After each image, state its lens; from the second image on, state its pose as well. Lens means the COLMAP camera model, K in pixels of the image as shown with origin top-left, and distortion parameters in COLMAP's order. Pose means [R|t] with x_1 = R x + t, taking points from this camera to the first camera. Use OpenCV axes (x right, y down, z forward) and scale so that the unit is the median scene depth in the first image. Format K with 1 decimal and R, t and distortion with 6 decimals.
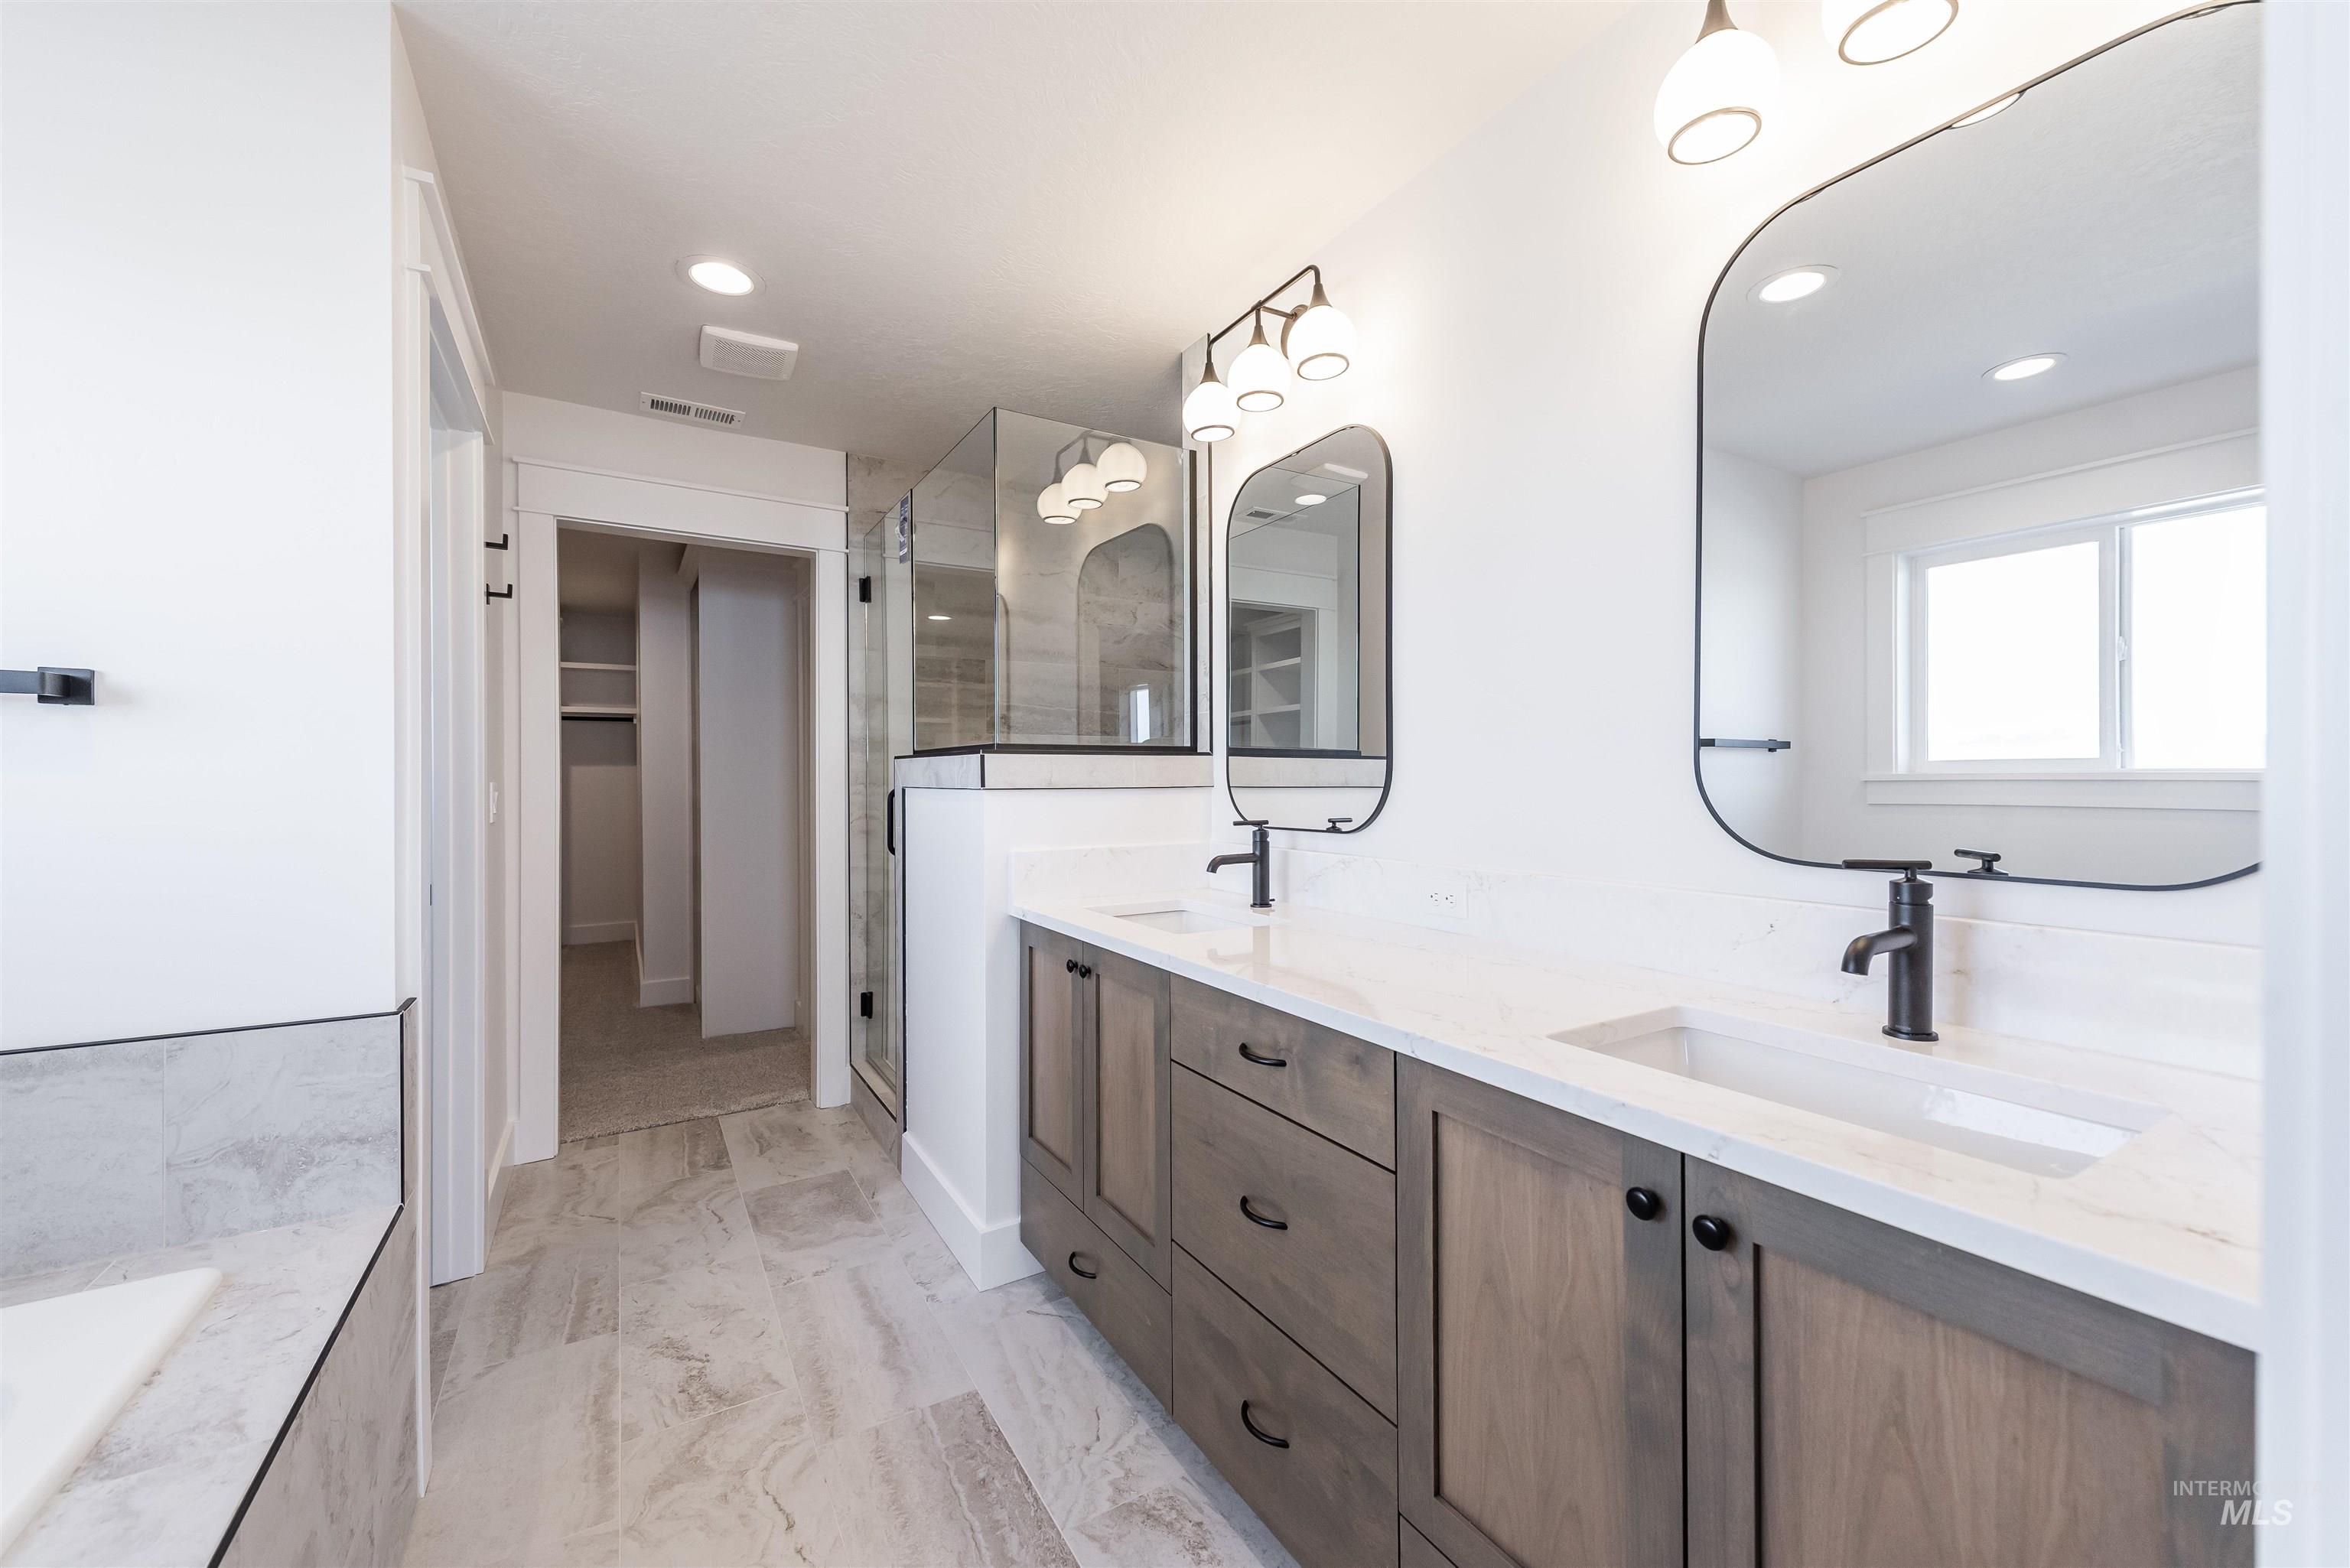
lens RADIAL K [[911.7, 0, 1173.3], [0, 911.7, 783.1], [0, 0, 1]] dist [0.011139, -0.003500]
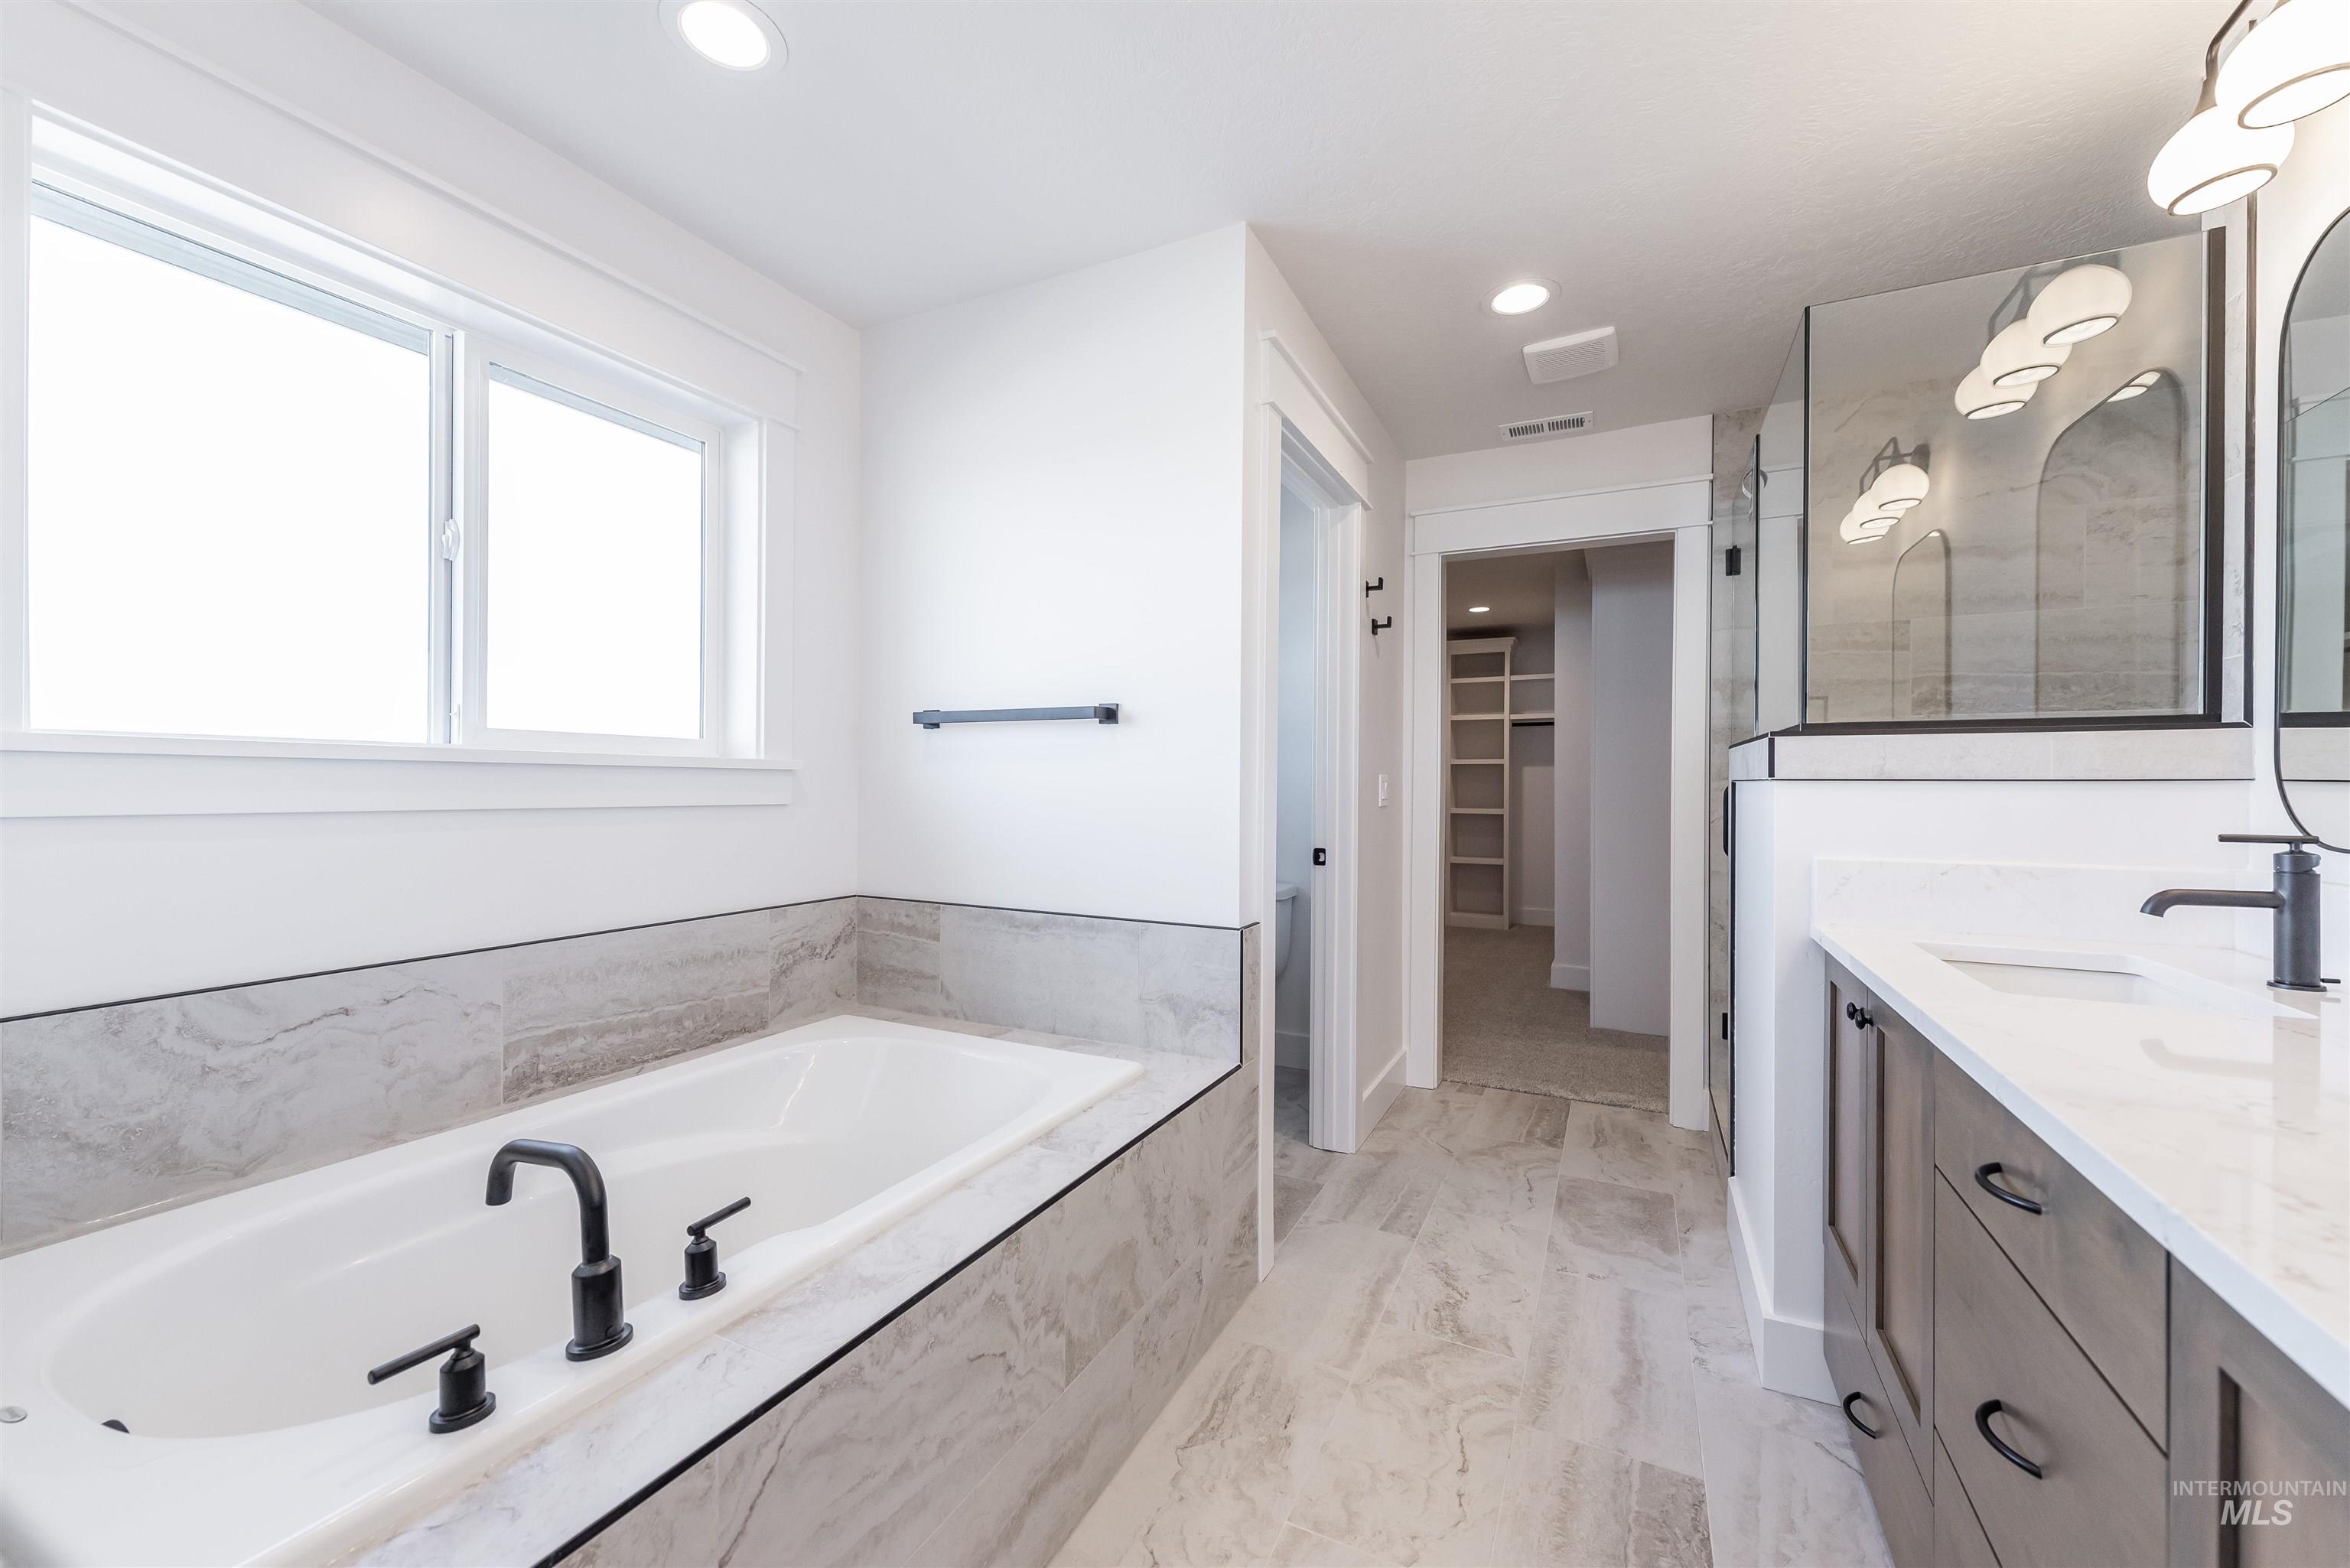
lens RADIAL K [[911.7, 0, 1178.9], [0, 911.7, 782.3], [0, 0, 1]] dist [0.011139, -0.003500]
pose [[0.535743, 0.005981, -0.844360, 0.179224], [-0.010418, 0.999946, 0.000473, 0.012531], [0.844317, 0.008544, 0.535776, 0.092300]]
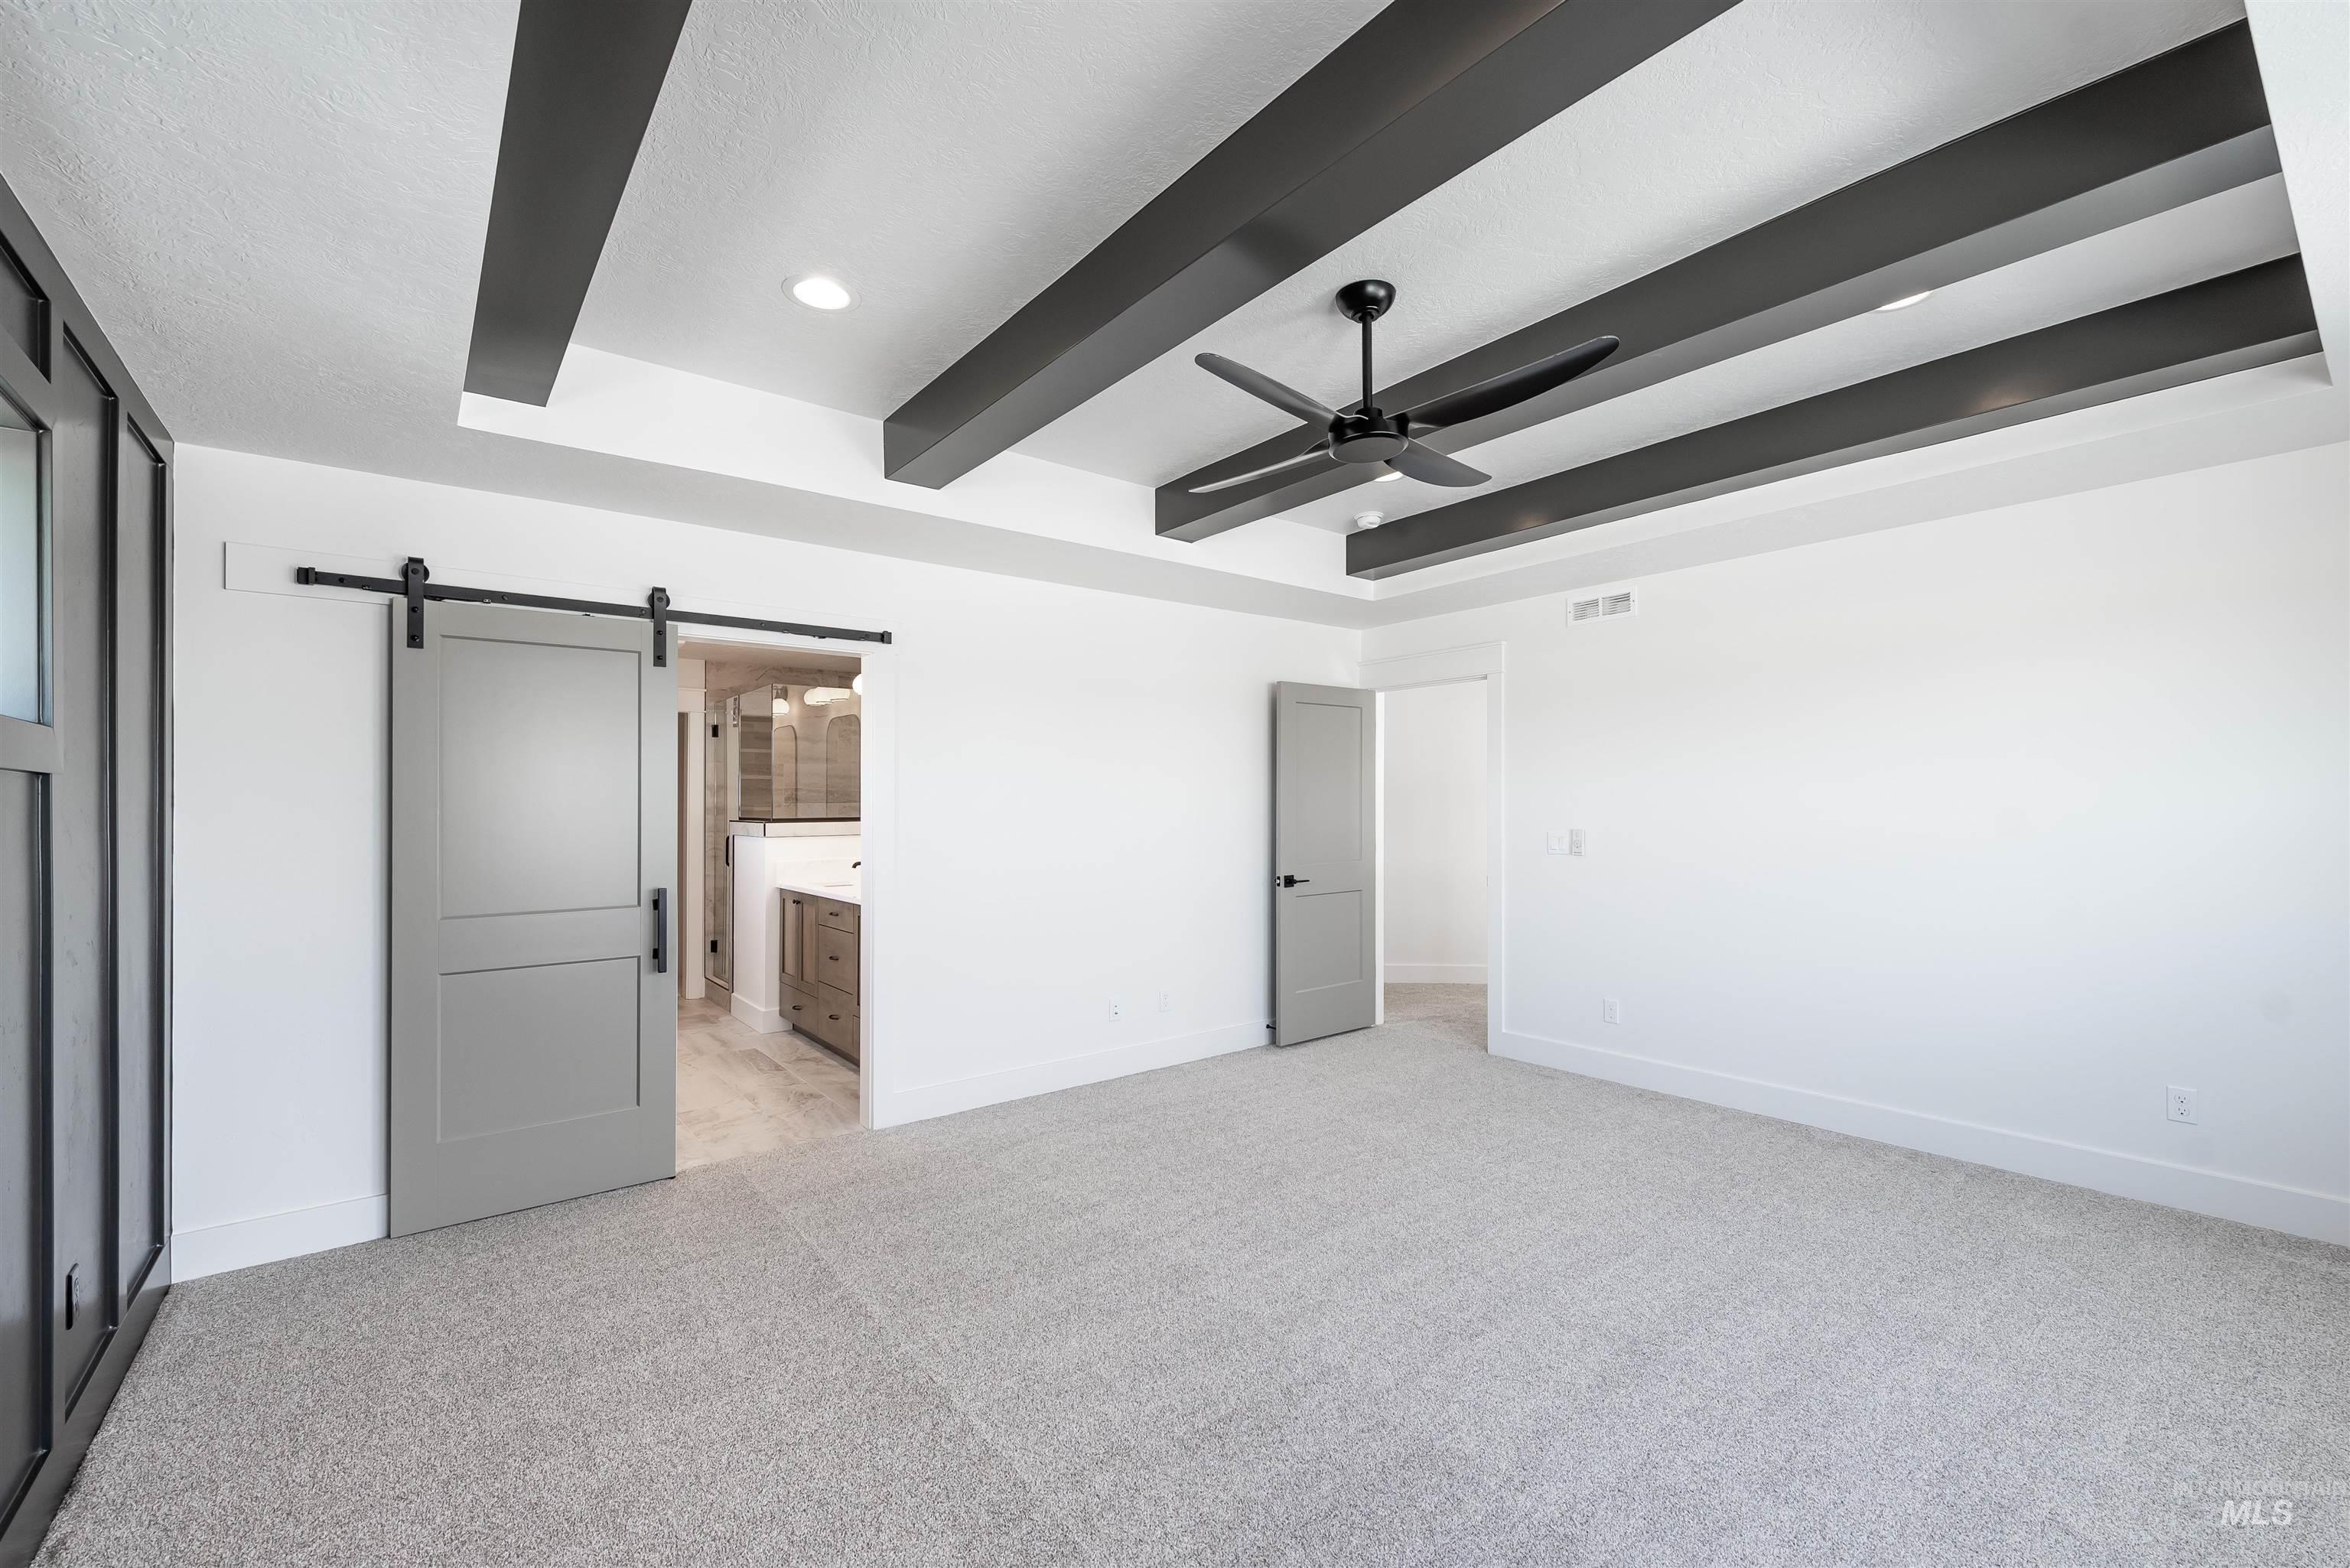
lens RADIAL K [[999.5, 0, 1194.0], [0, 999.5, 788.2], [0, 0, 1]] dist [0.020422, -0.000729]
pose [[0.992053, 0.000583, 0.125818, 0.552761], [0.002069, 0.999778, -0.020949, -0.061008], [-0.125802, 0.021043, 0.991832, -1.699378]]
